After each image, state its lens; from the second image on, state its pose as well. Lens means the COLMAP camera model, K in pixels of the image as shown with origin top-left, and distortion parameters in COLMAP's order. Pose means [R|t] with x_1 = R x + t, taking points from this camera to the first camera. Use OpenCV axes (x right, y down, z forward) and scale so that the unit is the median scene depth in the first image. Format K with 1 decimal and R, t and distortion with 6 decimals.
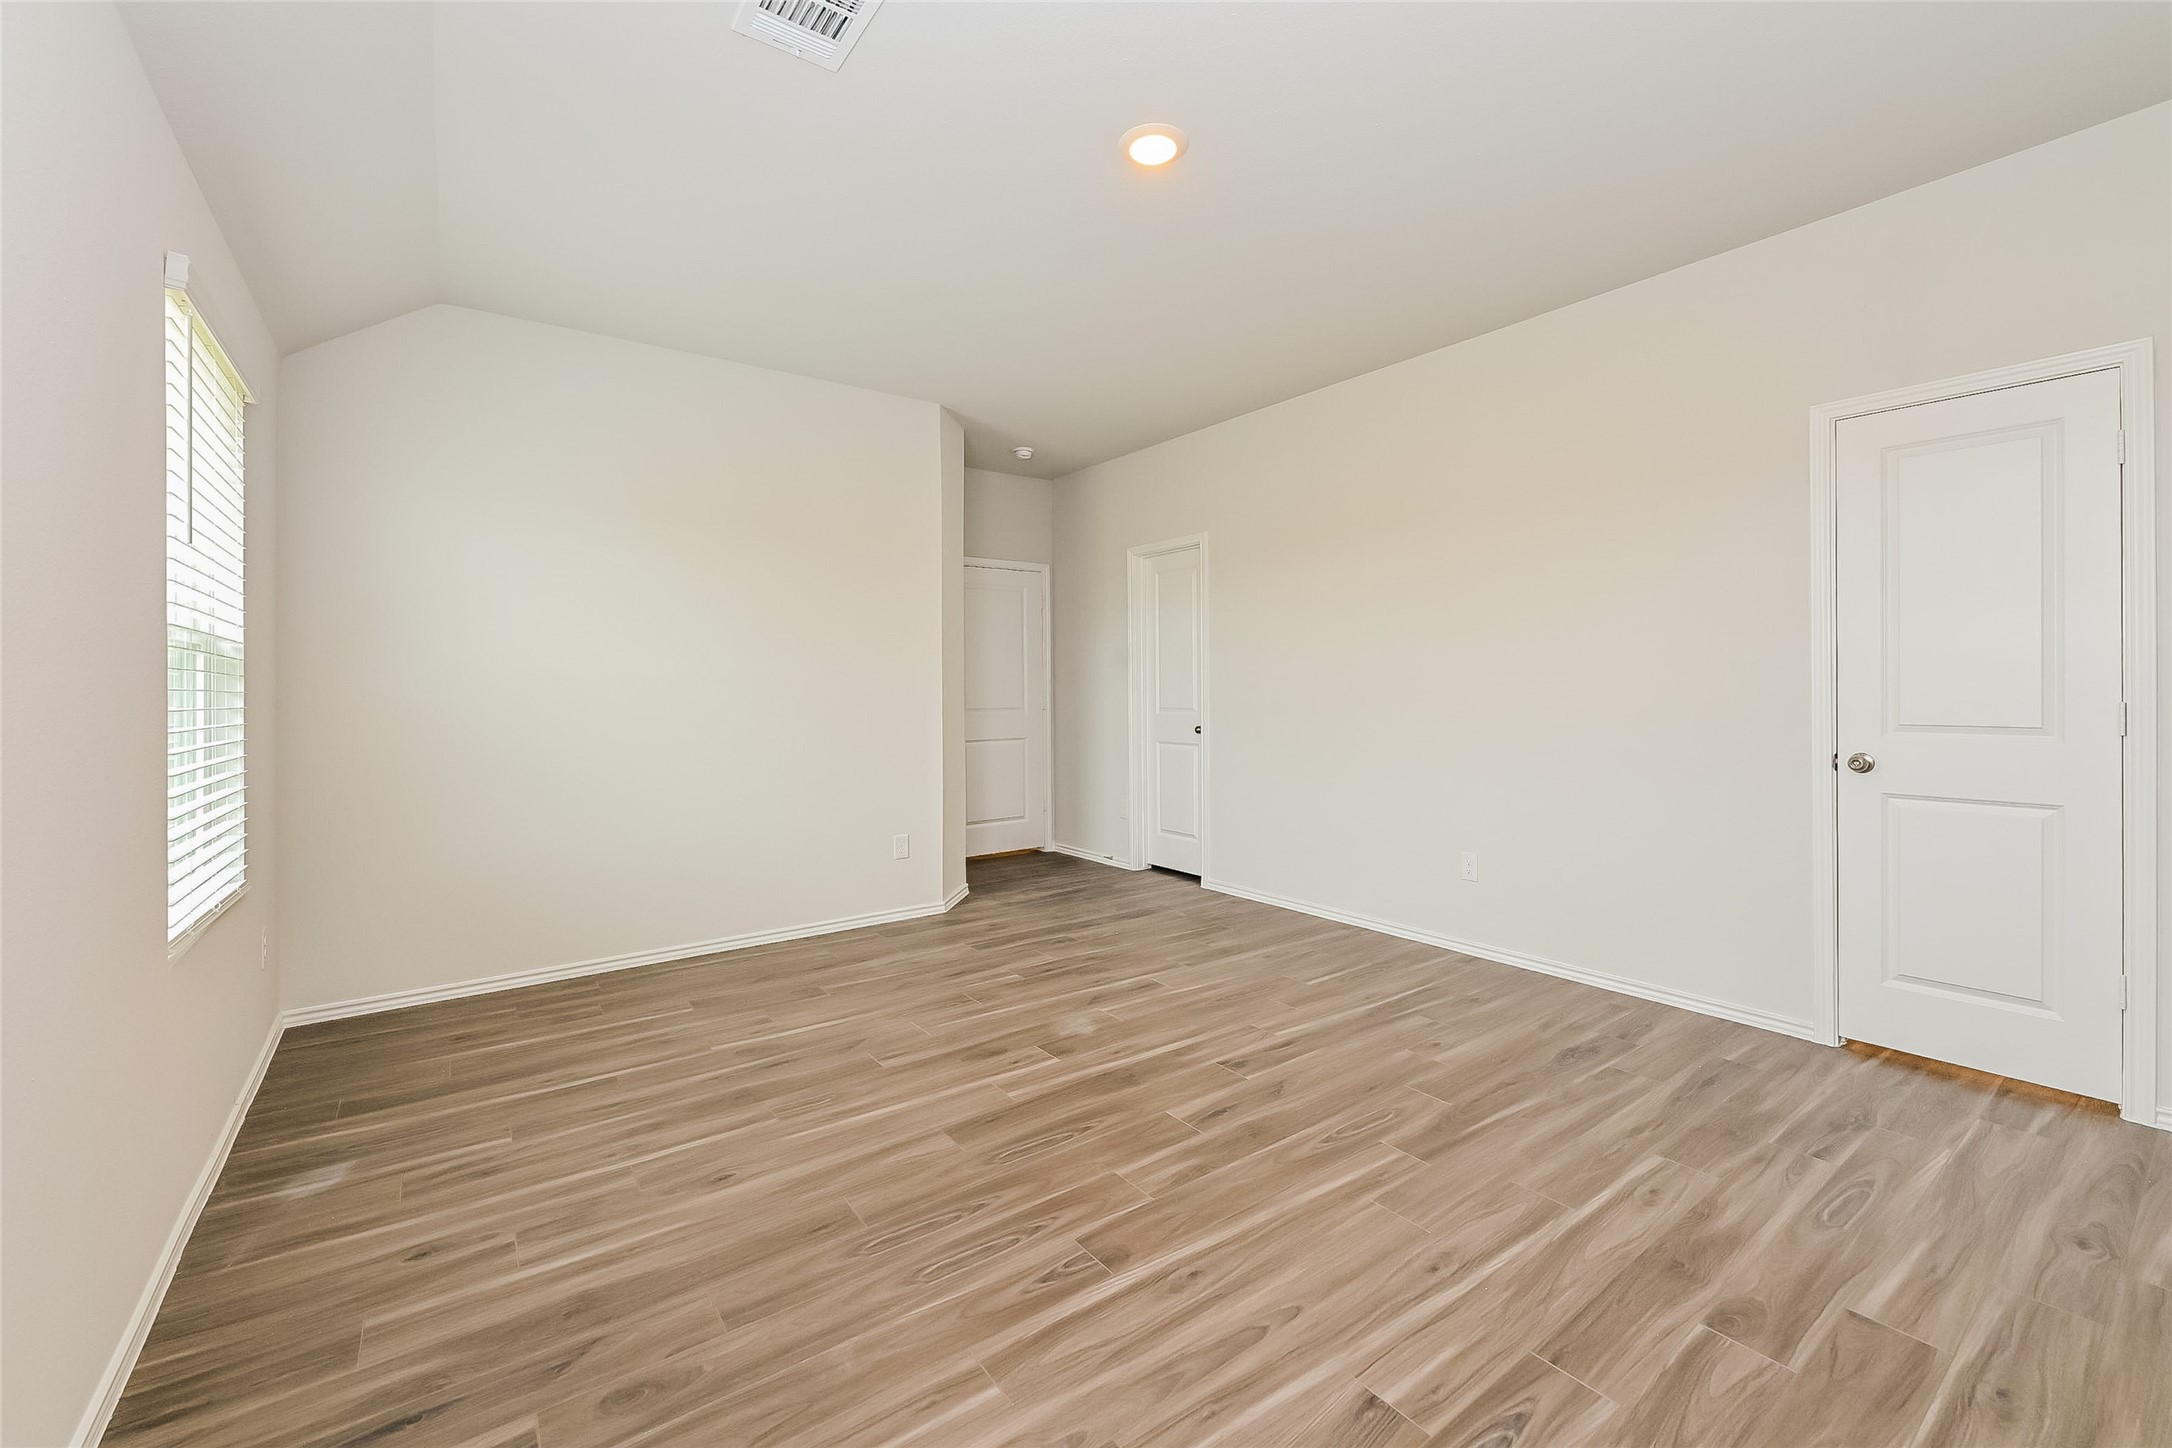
lens RADIAL K [[913.3, 0, 1105.0], [0, 913.3, 682.8], [0, 0, 1]] dist [-0.001598, -0.000278]
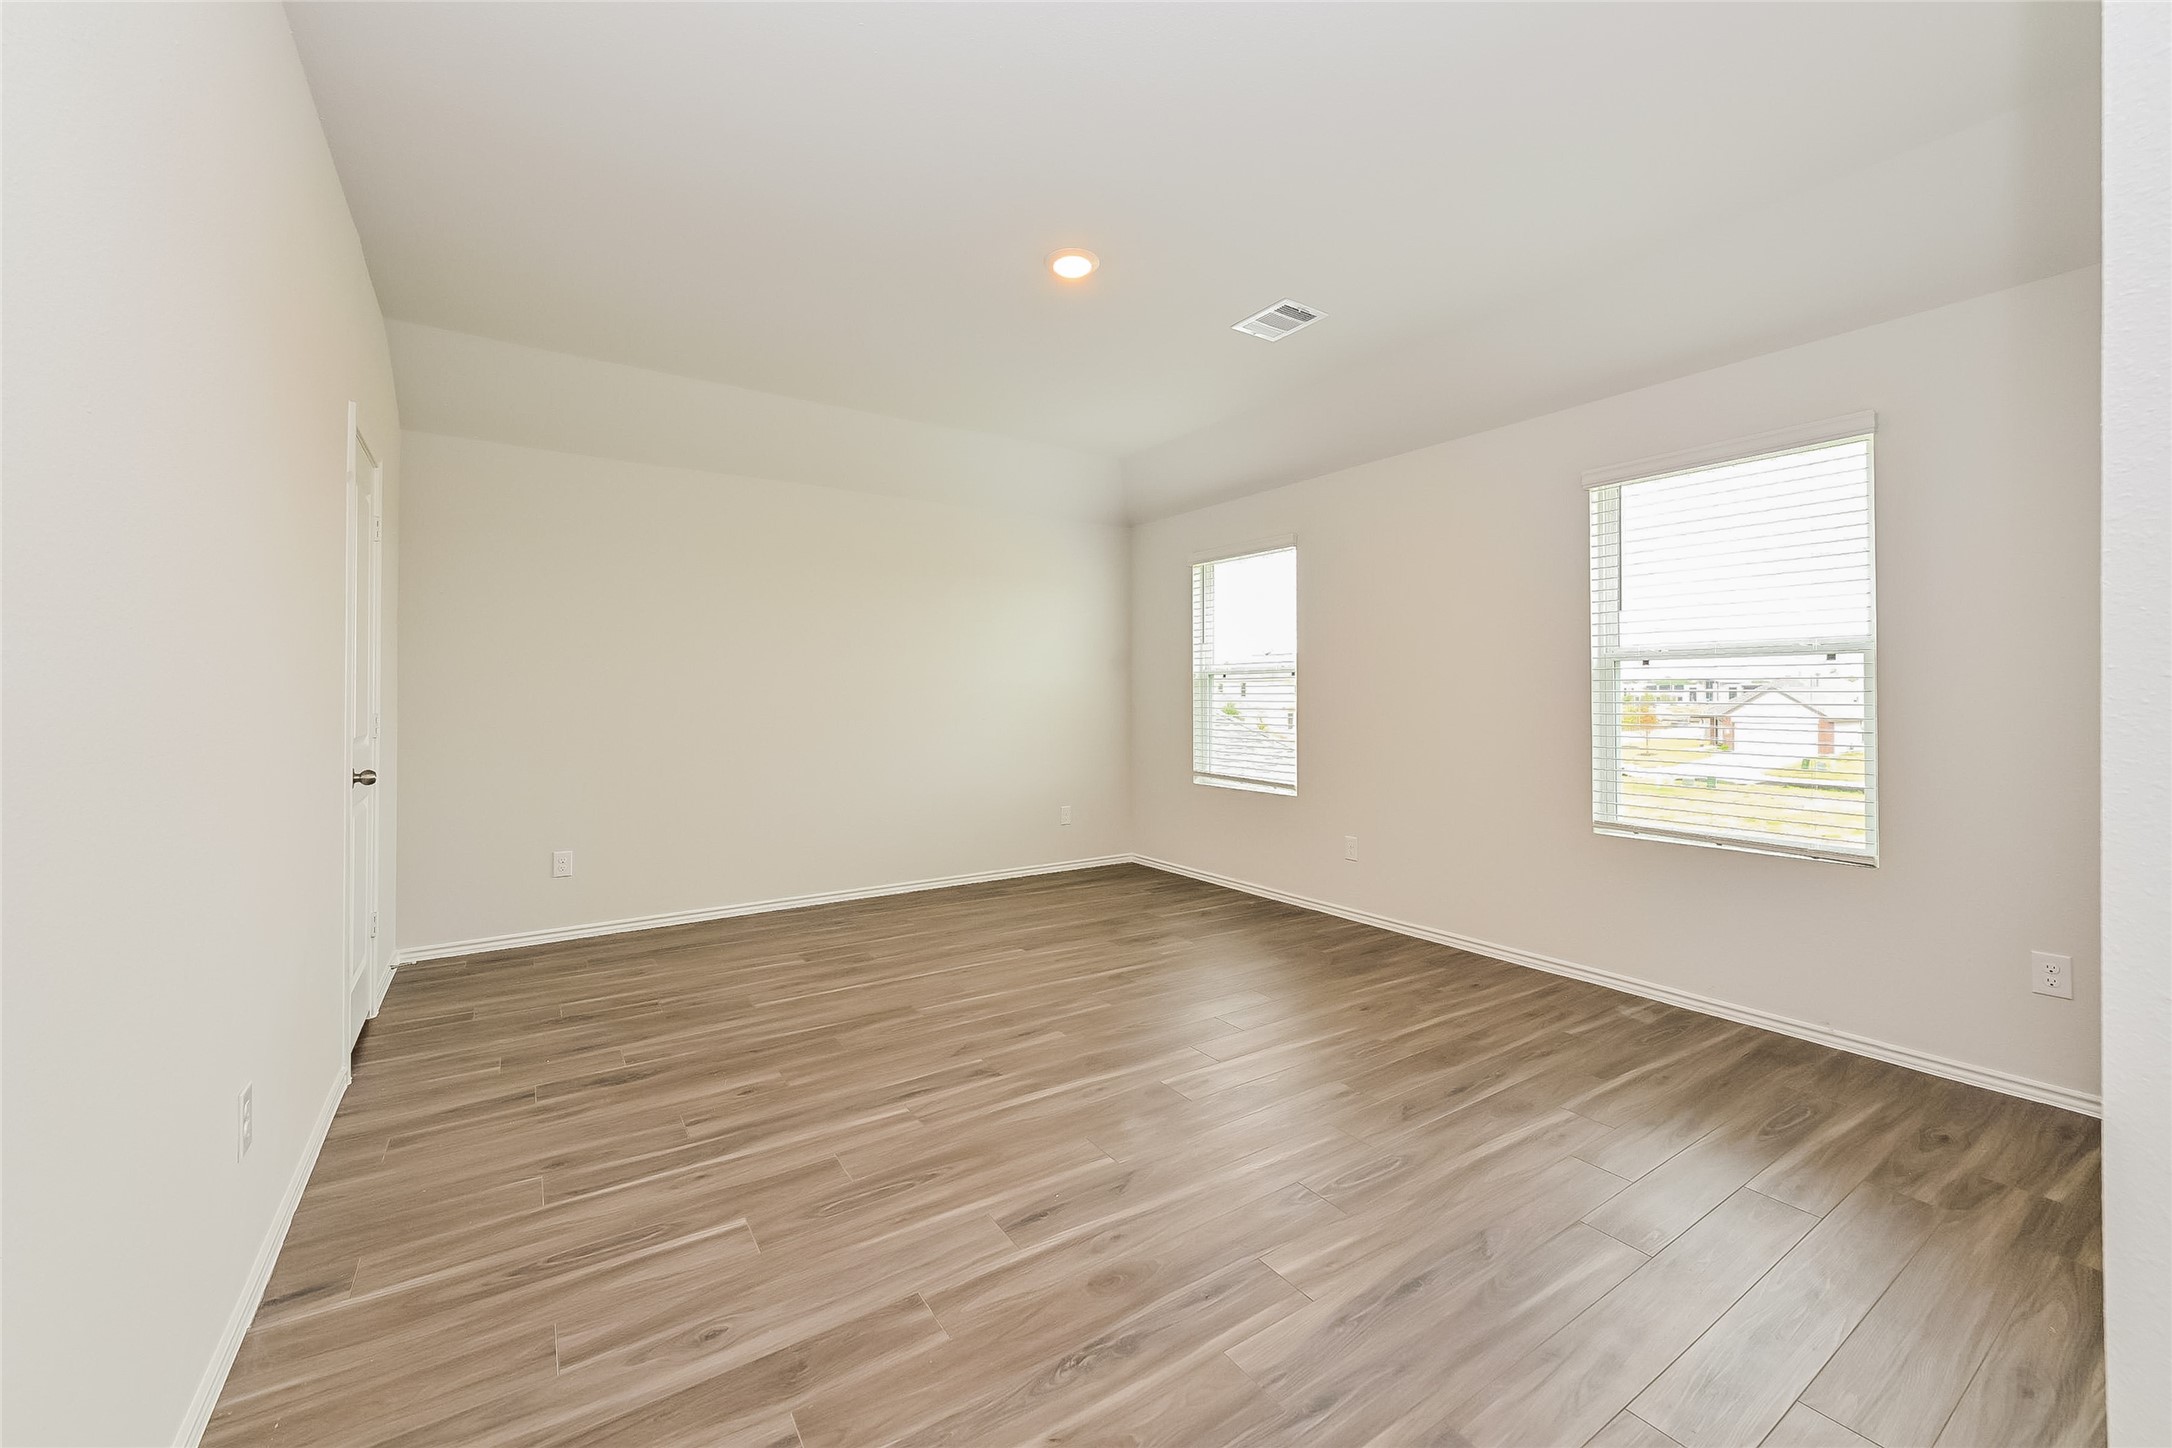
lens RADIAL K [[913.3, 0, 1105.0], [0, 913.3, 682.8], [0, 0, 1]] dist [-0.001598, -0.000278]
pose [[-0.999256, 0.011115, 0.036938, -0.034886], [0.010338, 0.999722, -0.021173, 0.014835], [-0.037163, -0.020776, -0.999093, 2.138353]]
